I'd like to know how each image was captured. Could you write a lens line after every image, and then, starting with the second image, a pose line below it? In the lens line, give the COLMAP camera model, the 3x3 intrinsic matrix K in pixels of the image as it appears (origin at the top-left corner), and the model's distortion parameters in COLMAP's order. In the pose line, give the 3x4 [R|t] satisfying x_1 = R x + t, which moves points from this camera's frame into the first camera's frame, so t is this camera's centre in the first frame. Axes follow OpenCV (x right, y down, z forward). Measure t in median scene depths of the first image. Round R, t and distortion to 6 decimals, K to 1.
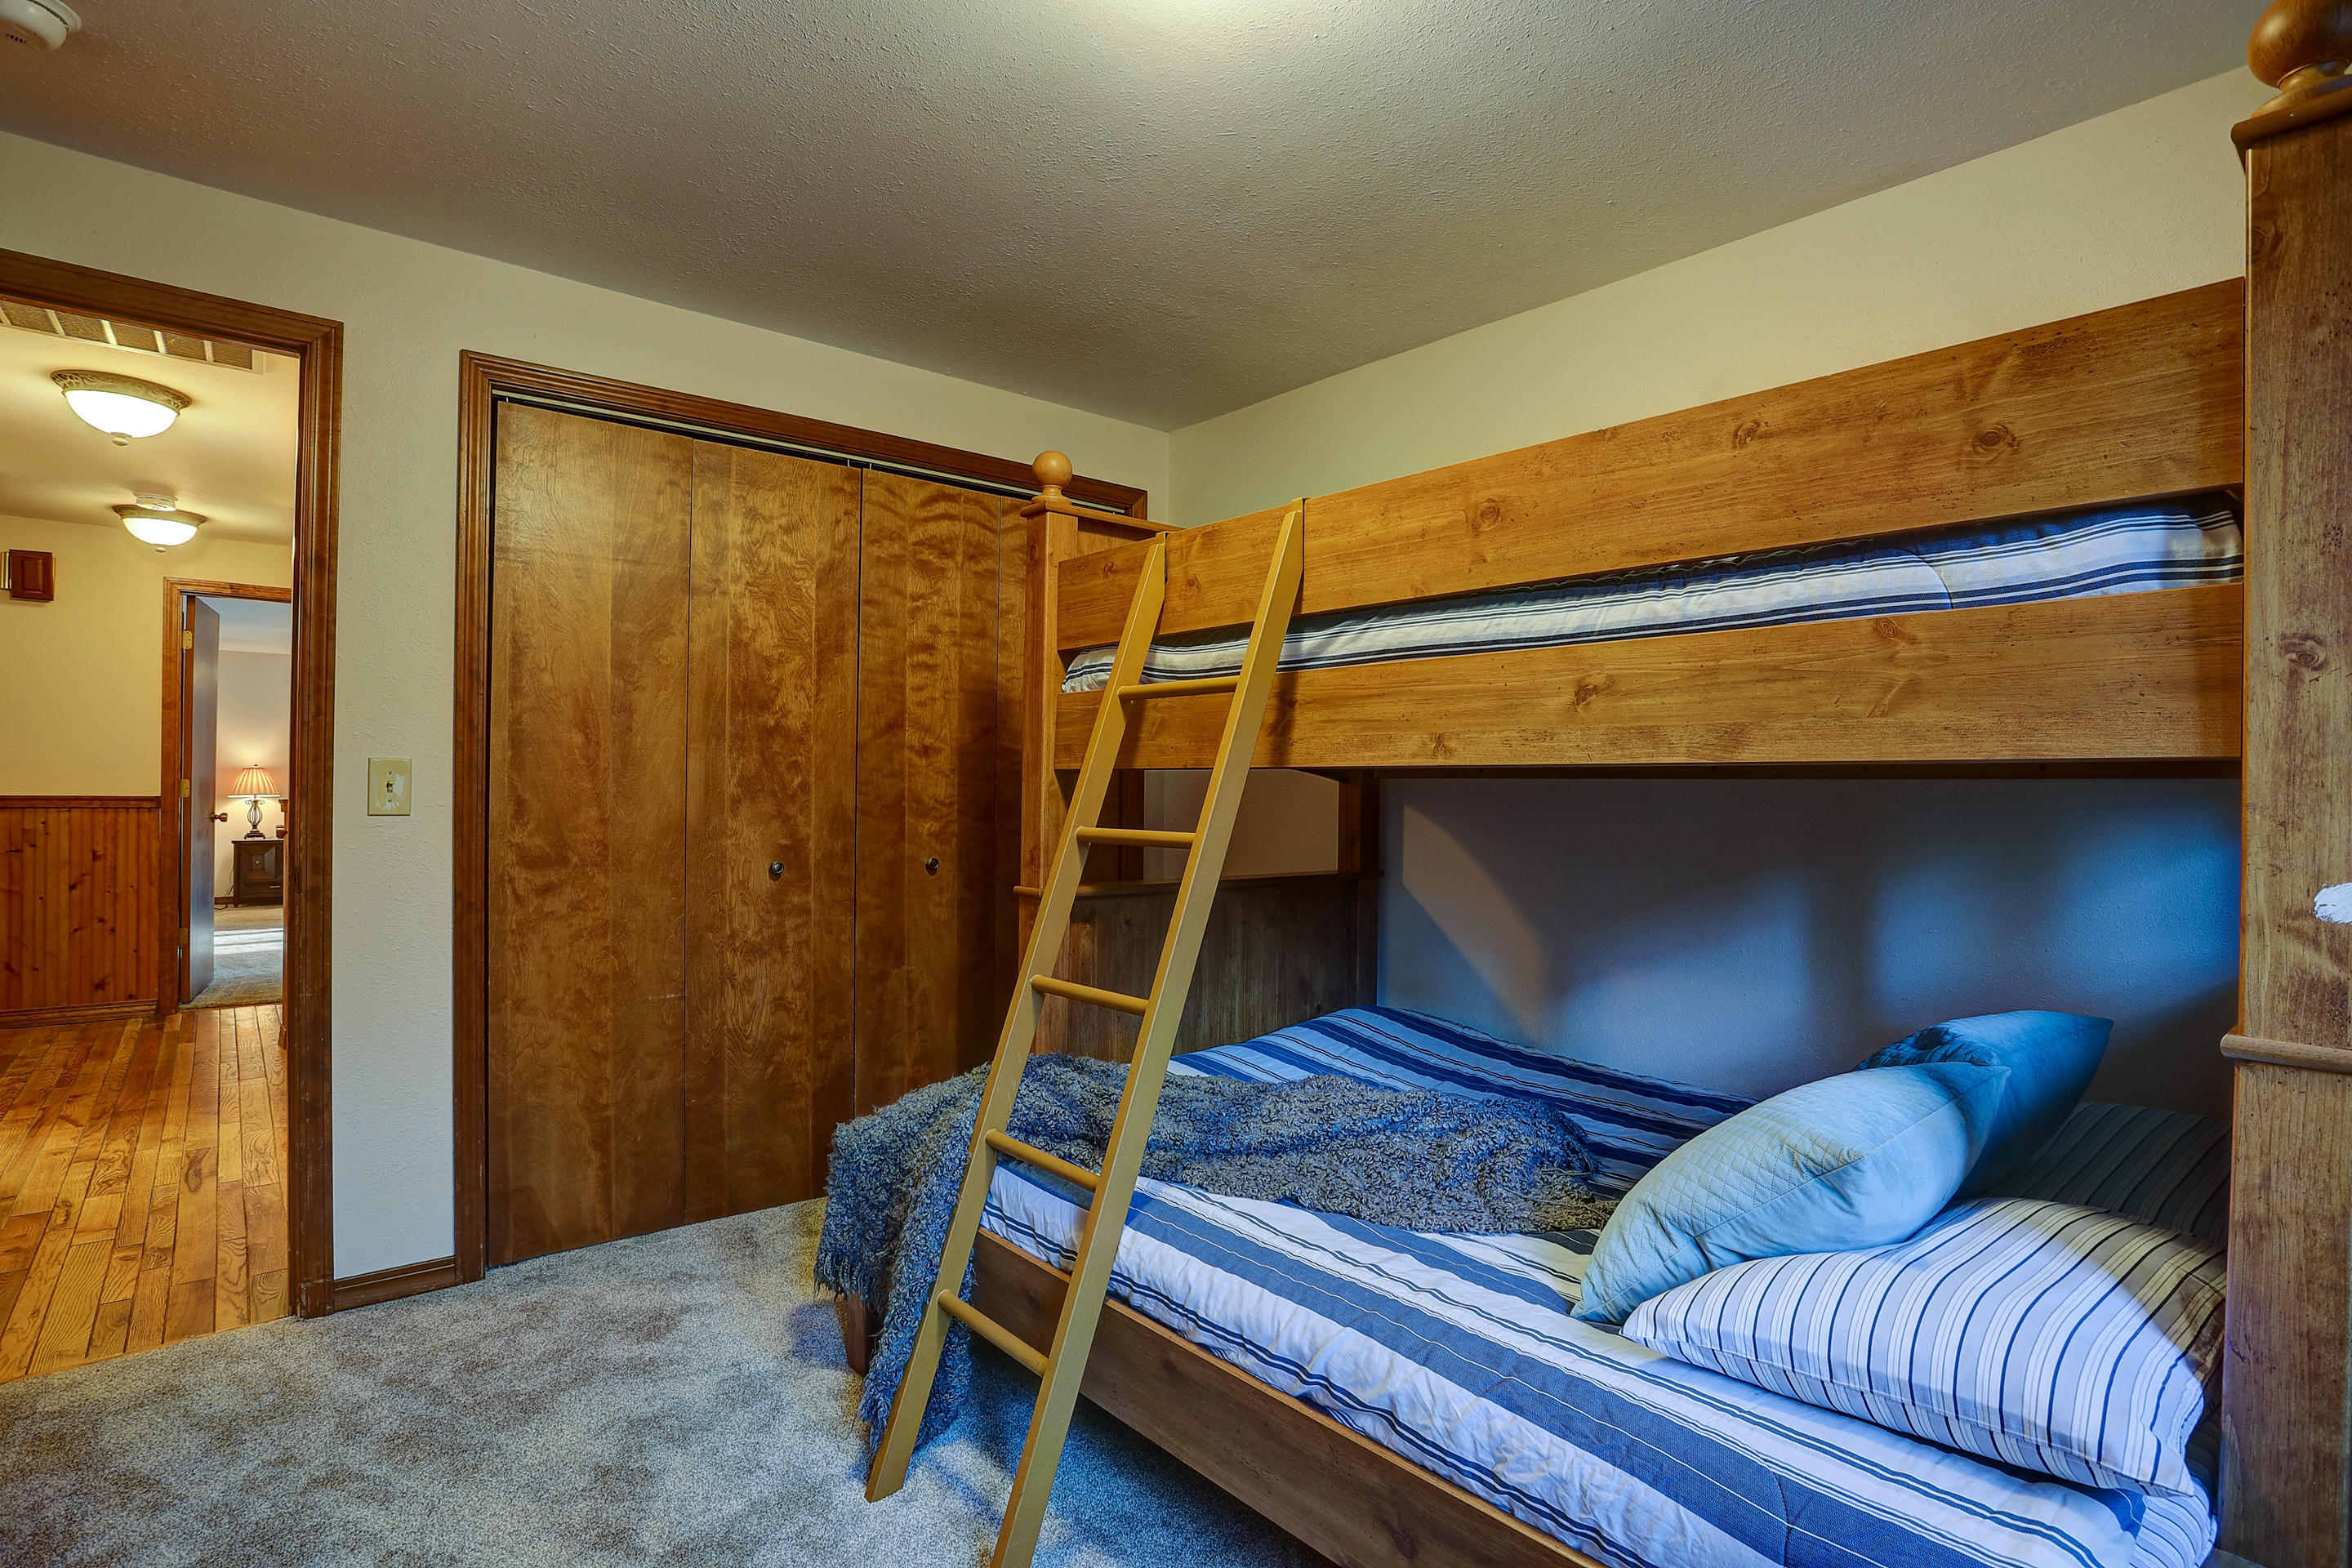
lens RADIAL K [[1177.2, 0, 1179.7], [0, 1177.2, 785.9], [0, 0, 1]] dist [0.003188, 0.000350]
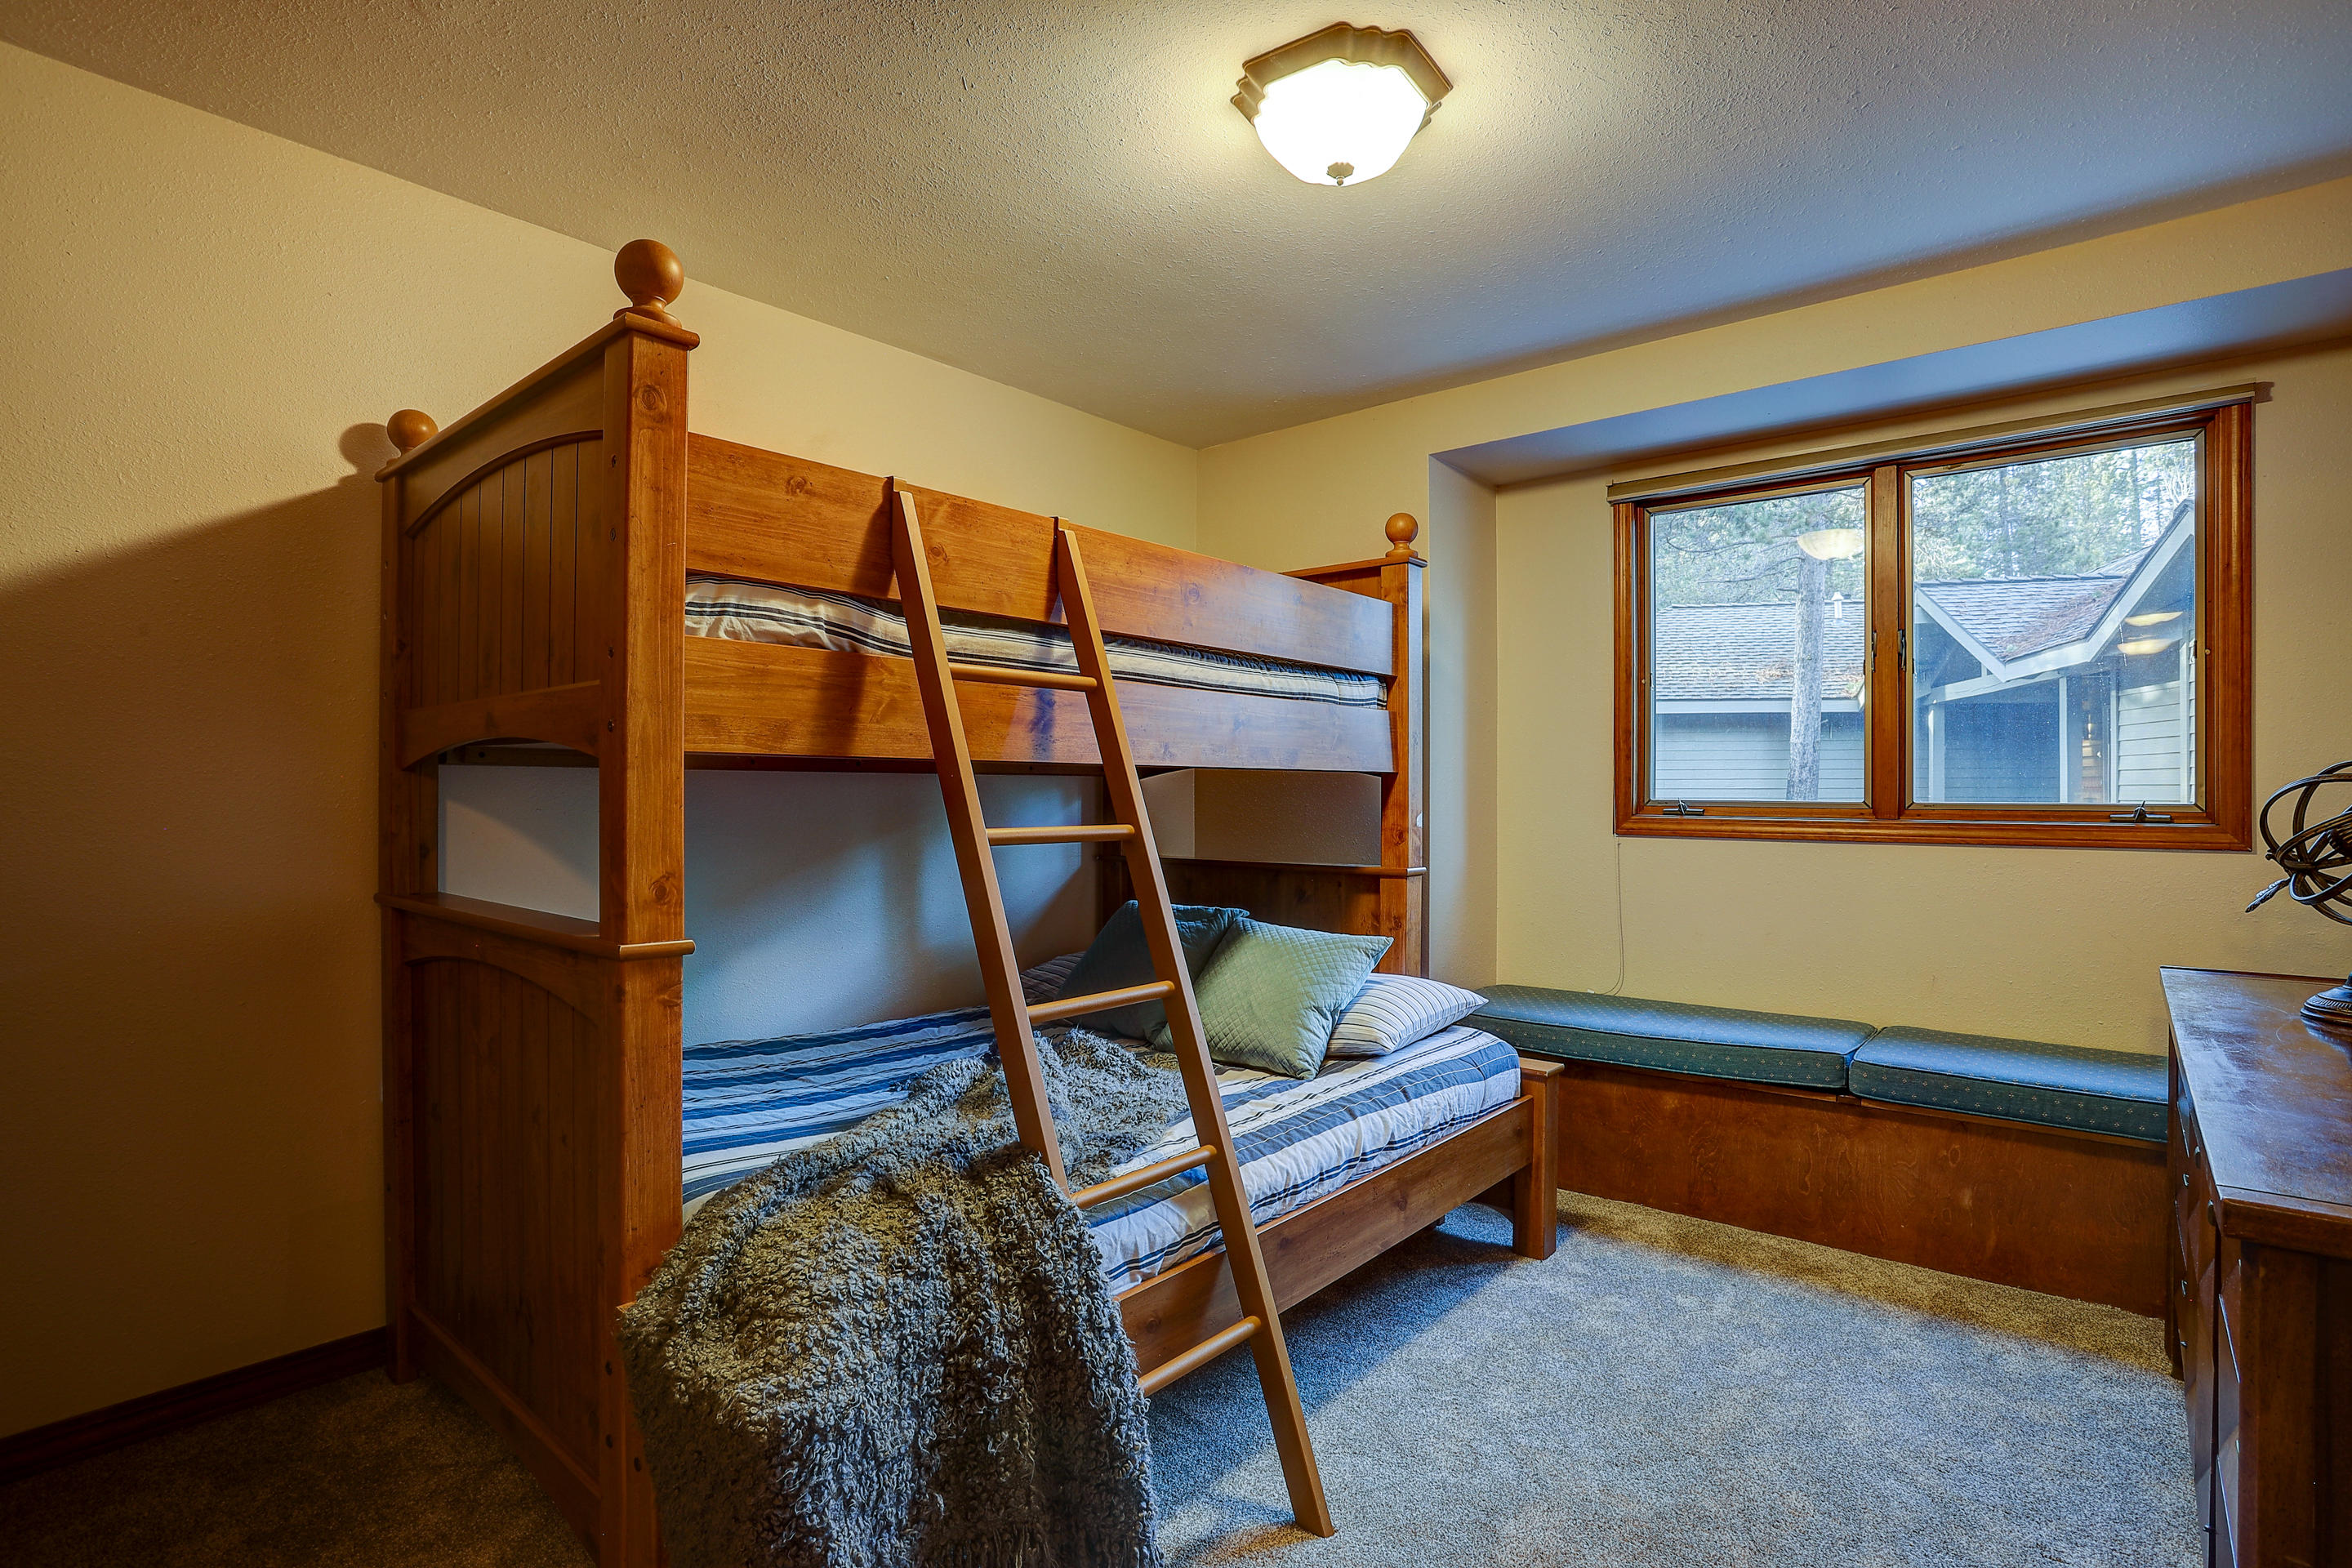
lens RADIAL K [[1134.6, 0, 1177.5], [0, 1134.6, 785.9], [0, 0, 1]] dist [-0.001318, 0.000060]
pose [[-0.140689, -0.013099, 0.989967, -1.190752], [-0.015076, 0.999825, 0.011087, -0.009956], [-0.989939, -0.013365, -0.140862, 1.287607]]
